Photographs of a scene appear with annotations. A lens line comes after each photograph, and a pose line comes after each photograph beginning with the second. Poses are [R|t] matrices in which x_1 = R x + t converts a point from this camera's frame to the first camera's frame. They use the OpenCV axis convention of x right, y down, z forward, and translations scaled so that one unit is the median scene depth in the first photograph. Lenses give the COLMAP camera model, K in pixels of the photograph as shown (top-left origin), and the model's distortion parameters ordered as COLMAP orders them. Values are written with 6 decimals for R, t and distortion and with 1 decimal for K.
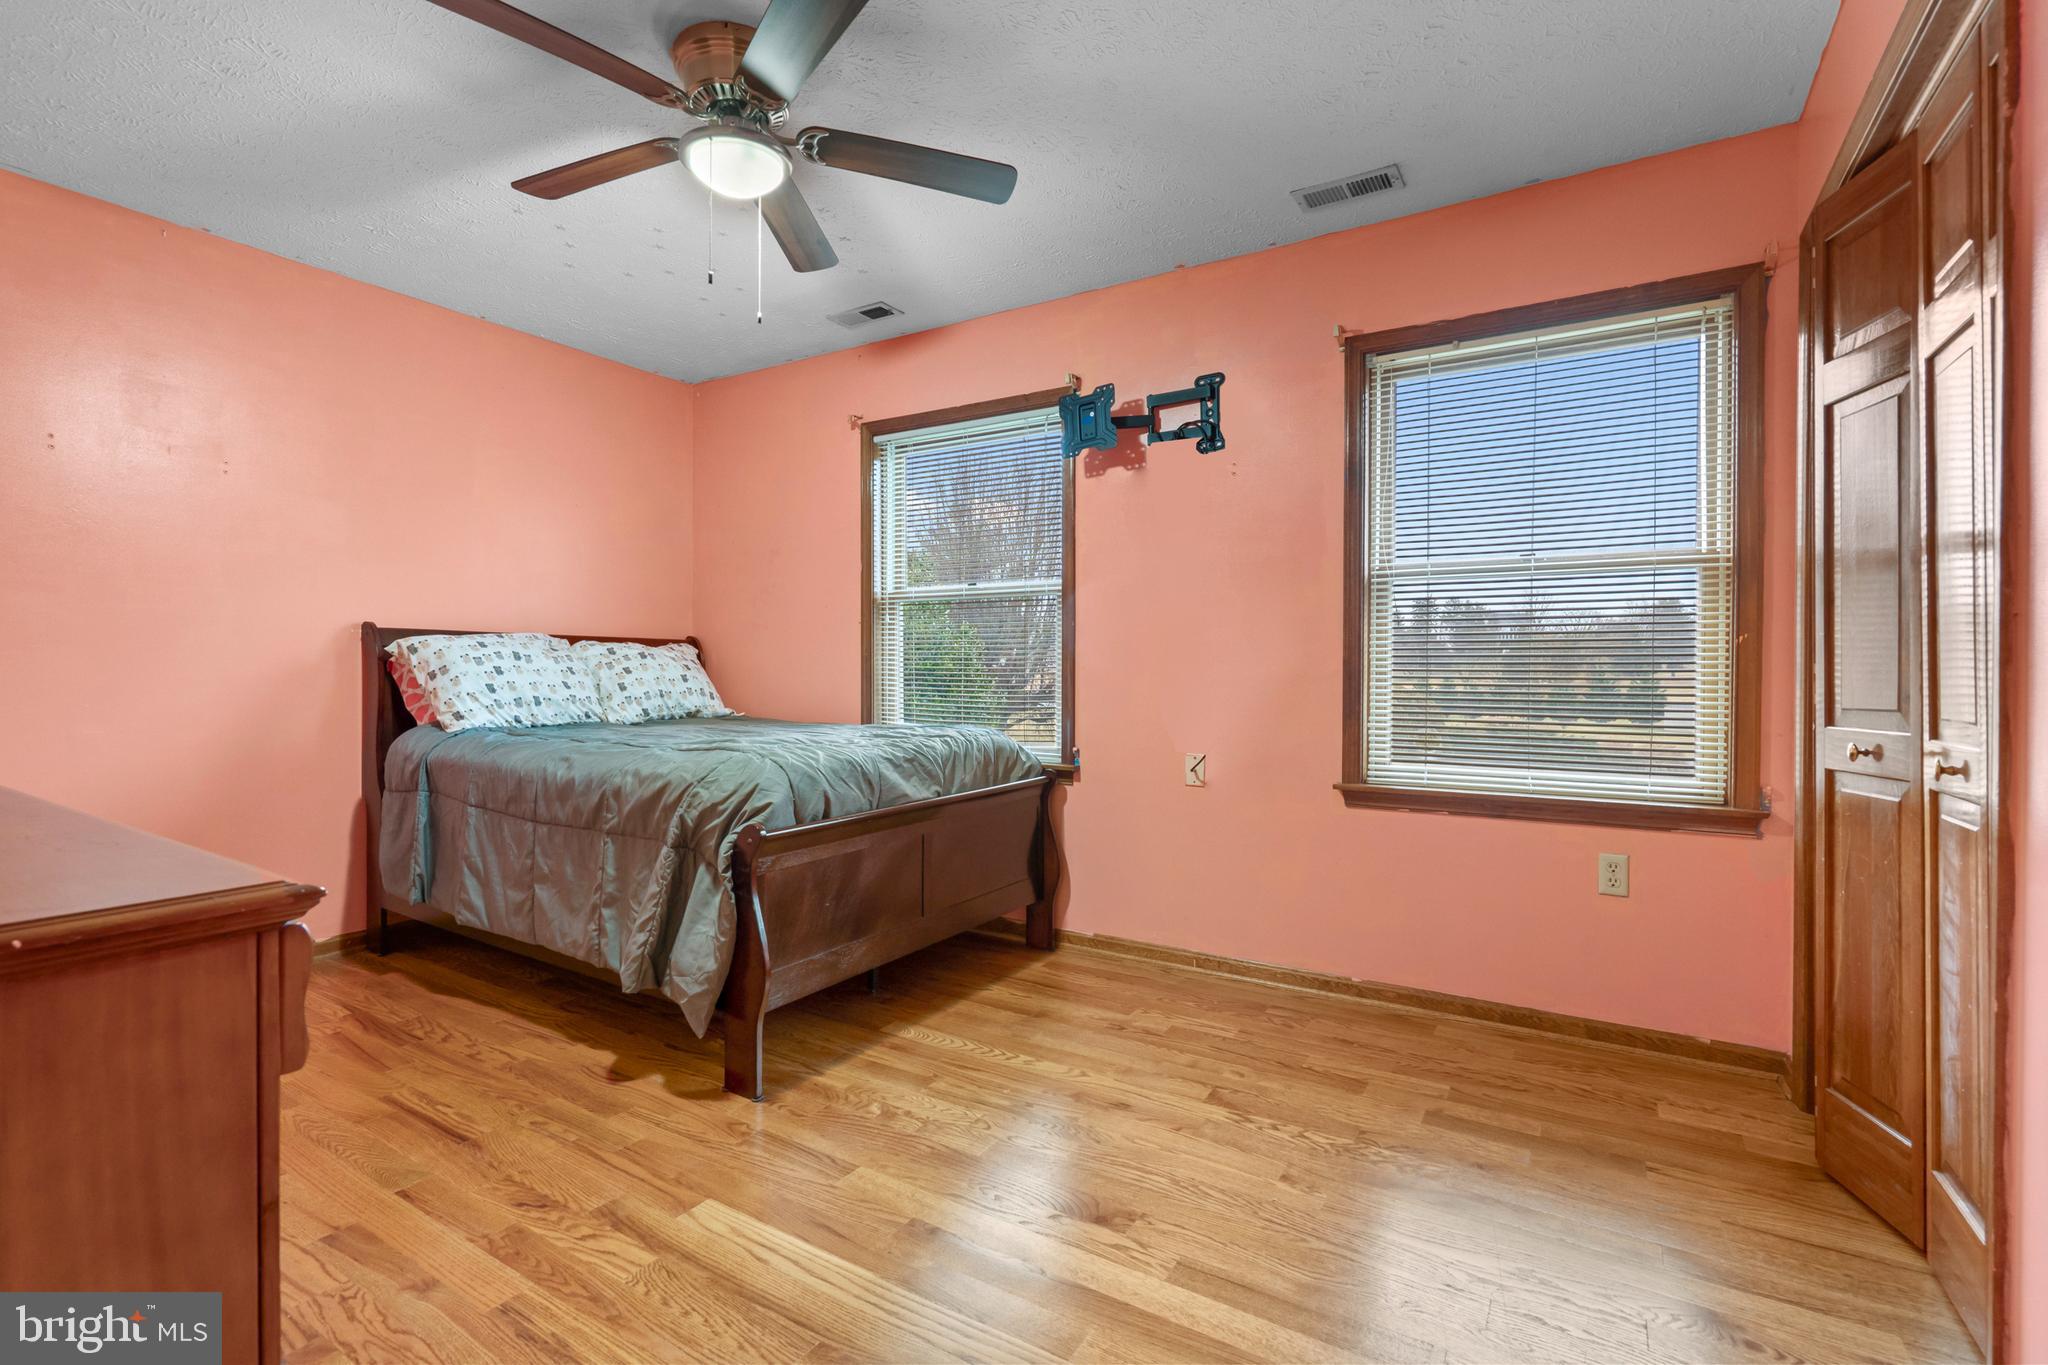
lens RADIAL K [[928.9, 0, 1022.8], [0, 928.9, 667.6], [0, 0, 1]] dist [-0.005348, 0.001479]
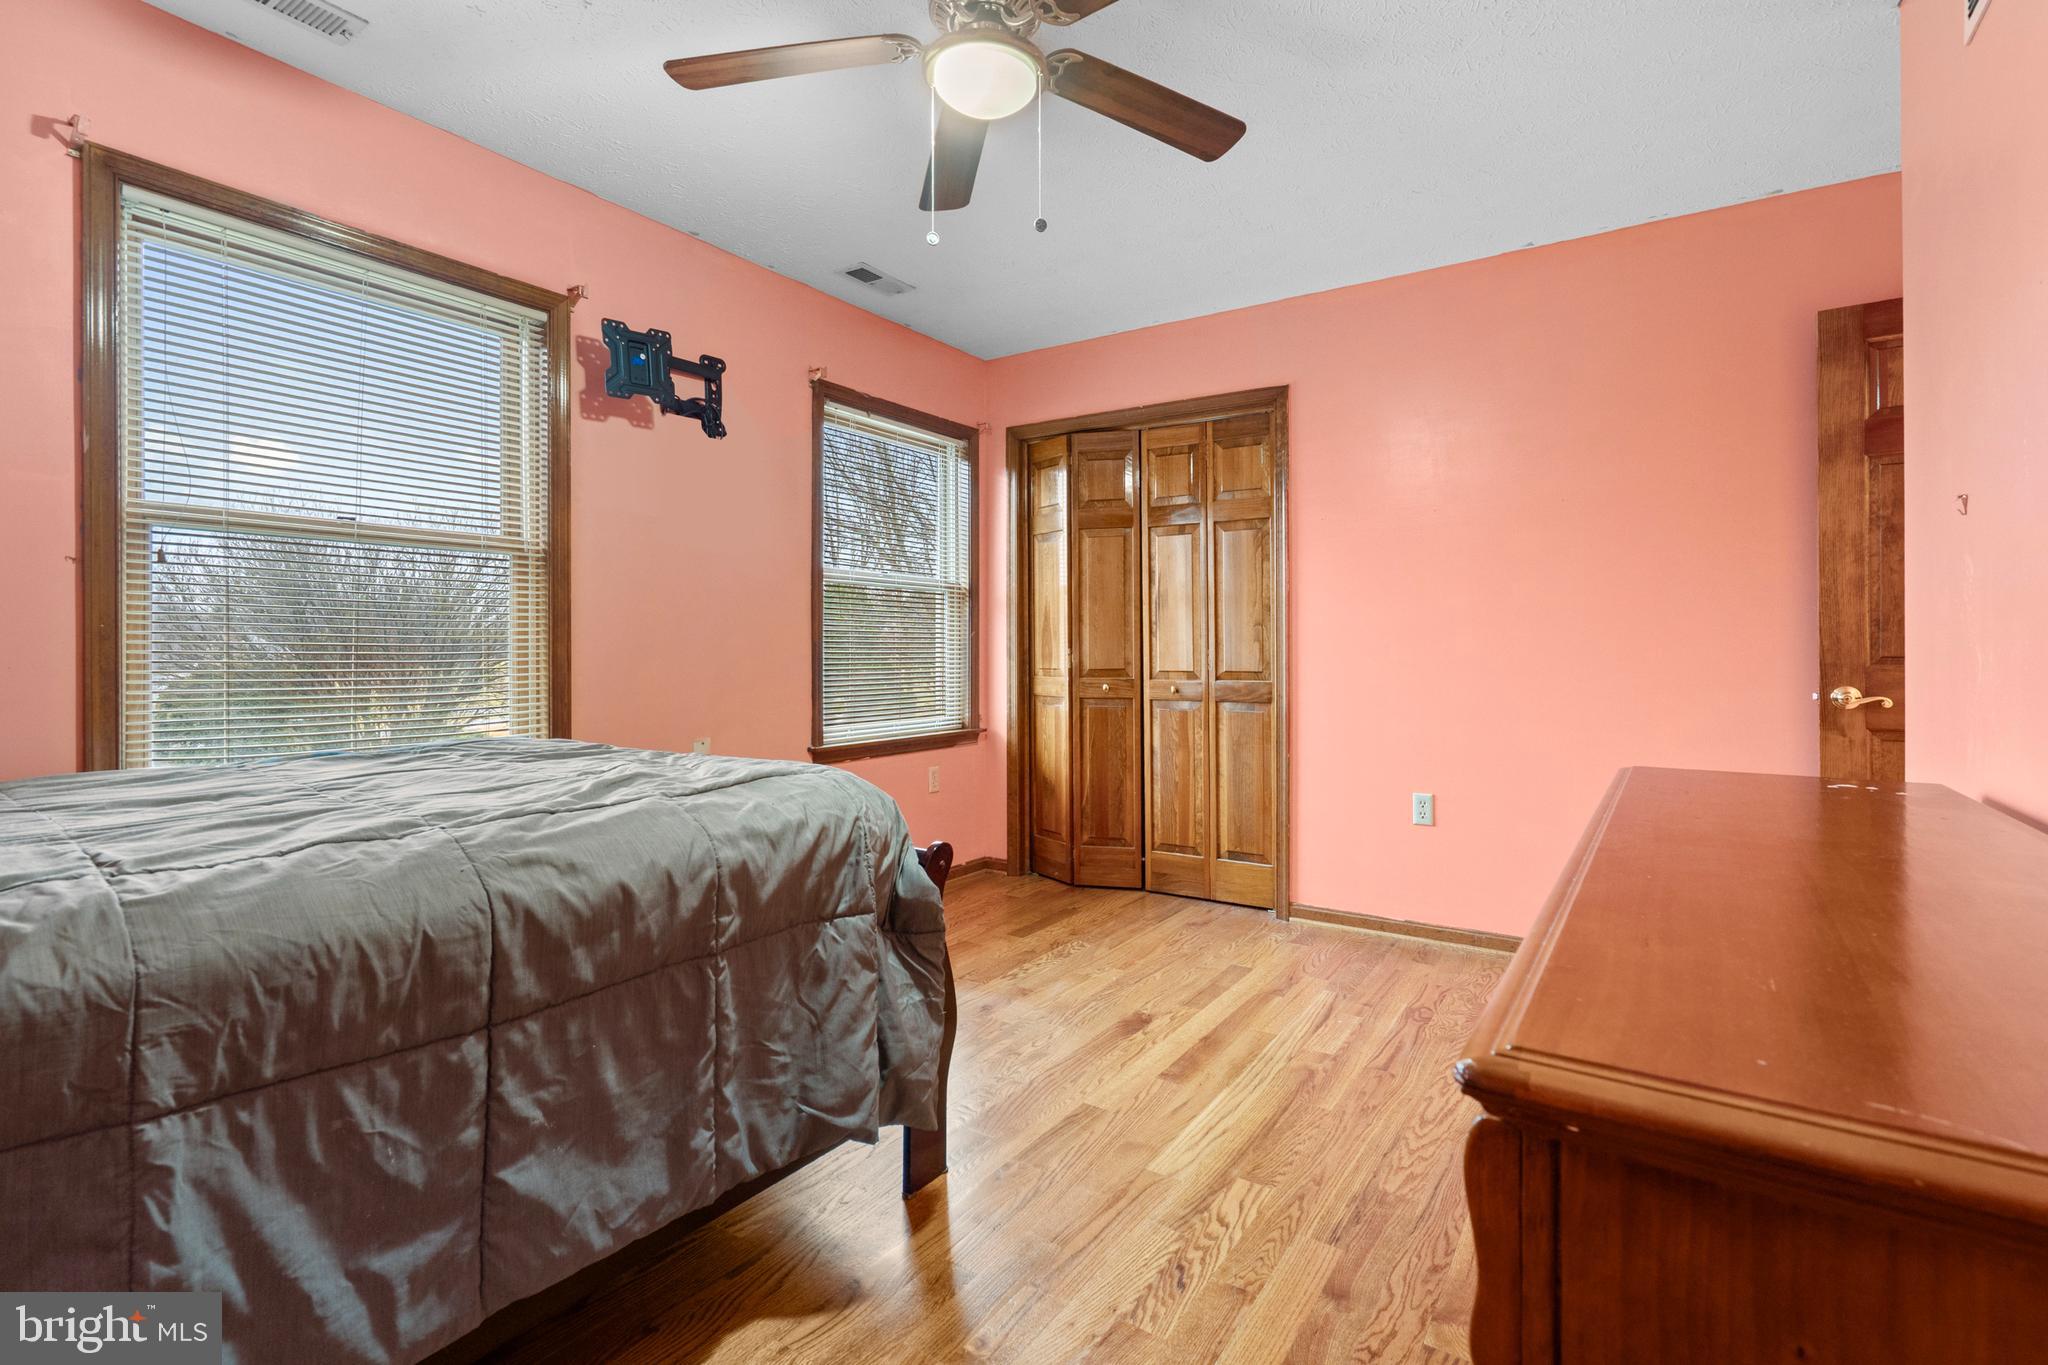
lens RADIAL K [[950.5, 0, 1027.0], [0, 950.5, 638.7], [0, 0, 1]] dist [0.000334, 0.000441]
pose [[0.029372, 0.008631, 0.999531, -0.996134], [-0.007135, 0.999939, -0.008425, -0.008758], [-0.999543, -0.006884, 0.029432, 0.778358]]
